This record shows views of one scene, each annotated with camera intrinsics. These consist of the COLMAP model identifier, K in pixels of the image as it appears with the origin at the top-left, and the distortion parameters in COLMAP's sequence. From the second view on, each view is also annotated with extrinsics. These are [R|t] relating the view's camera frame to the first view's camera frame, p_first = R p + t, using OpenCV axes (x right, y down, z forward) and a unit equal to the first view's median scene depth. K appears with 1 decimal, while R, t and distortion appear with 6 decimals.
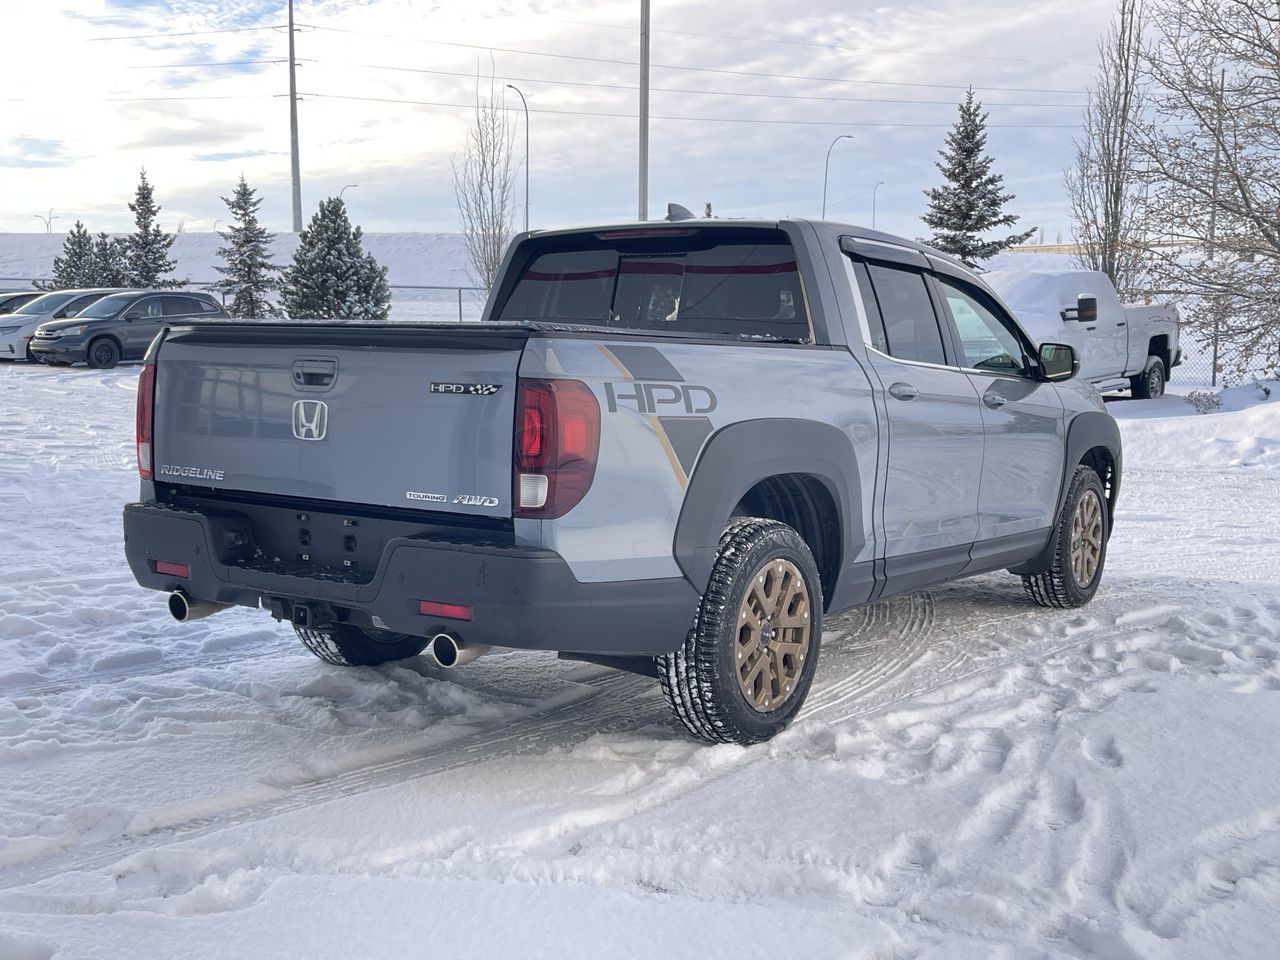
lens RADIAL K [[1321.1, 0, 645.6], [0, 1321.1, 523.2], [0, 0, 1]] dist [0.035177, 0.000000]
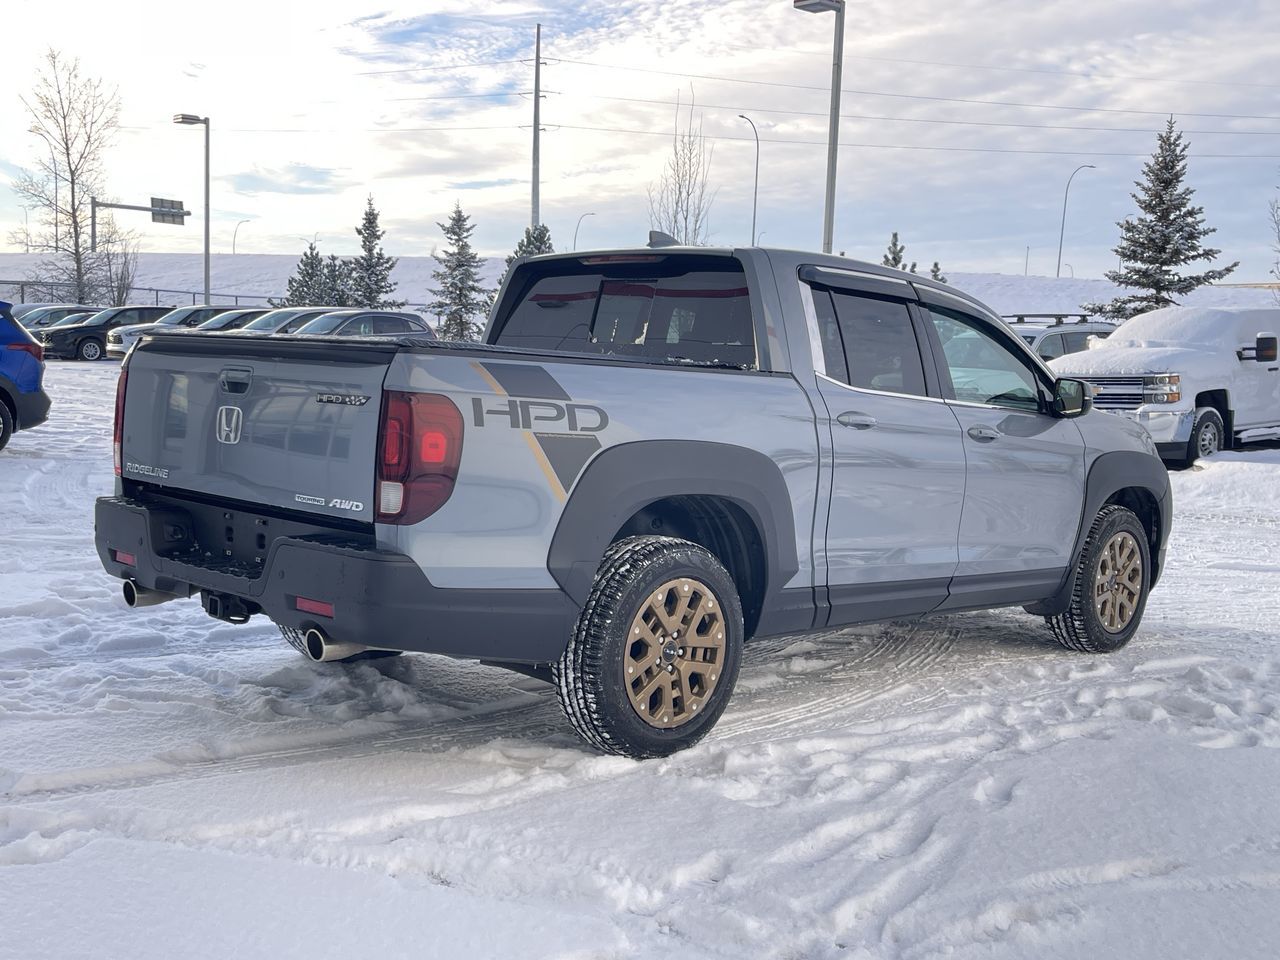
lens RADIAL K [[1321.1, 0, 644.6], [0, 1321.1, 513.6], [0, 0, 1]] dist [0.035177, 0.000000]
pose [[0.987128, 0.045131, -0.153432, 0.196201], [-0.049323, 0.998503, -0.023624, 0.002408], [0.152137, 0.030888, 0.987877, -0.009848]]
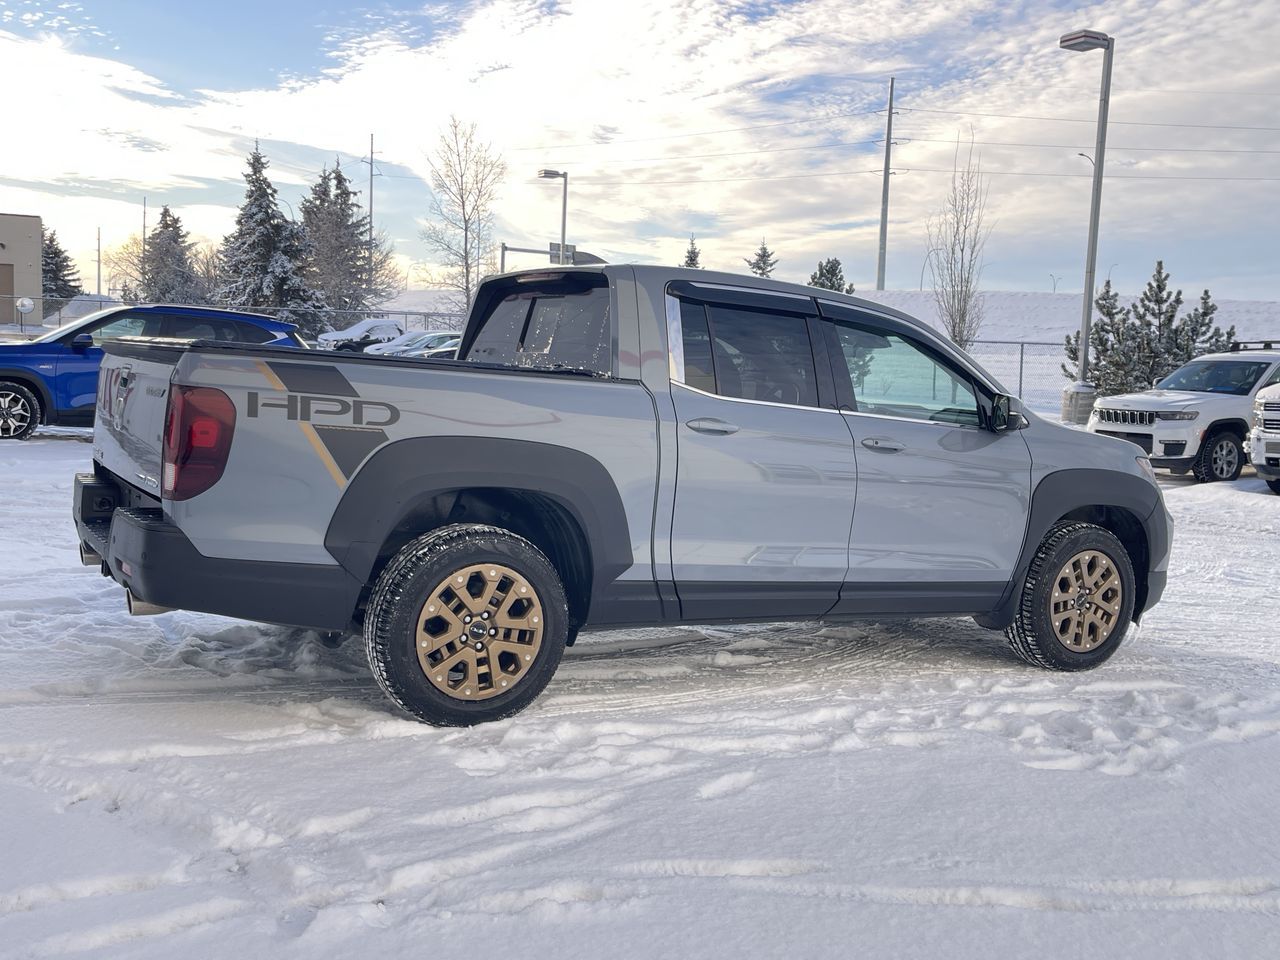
lens RADIAL K [[1199.6, 0, 643.8], [0, 1199.6, 502.3], [0, 0, 1]] dist [0.029078, 0.000000]
pose [[0.915080, 0.080958, -0.395062, 0.536181], [-0.097228, 0.995034, -0.021303, -0.013732], [0.391376, 0.057905, 0.918407, 0.105347]]
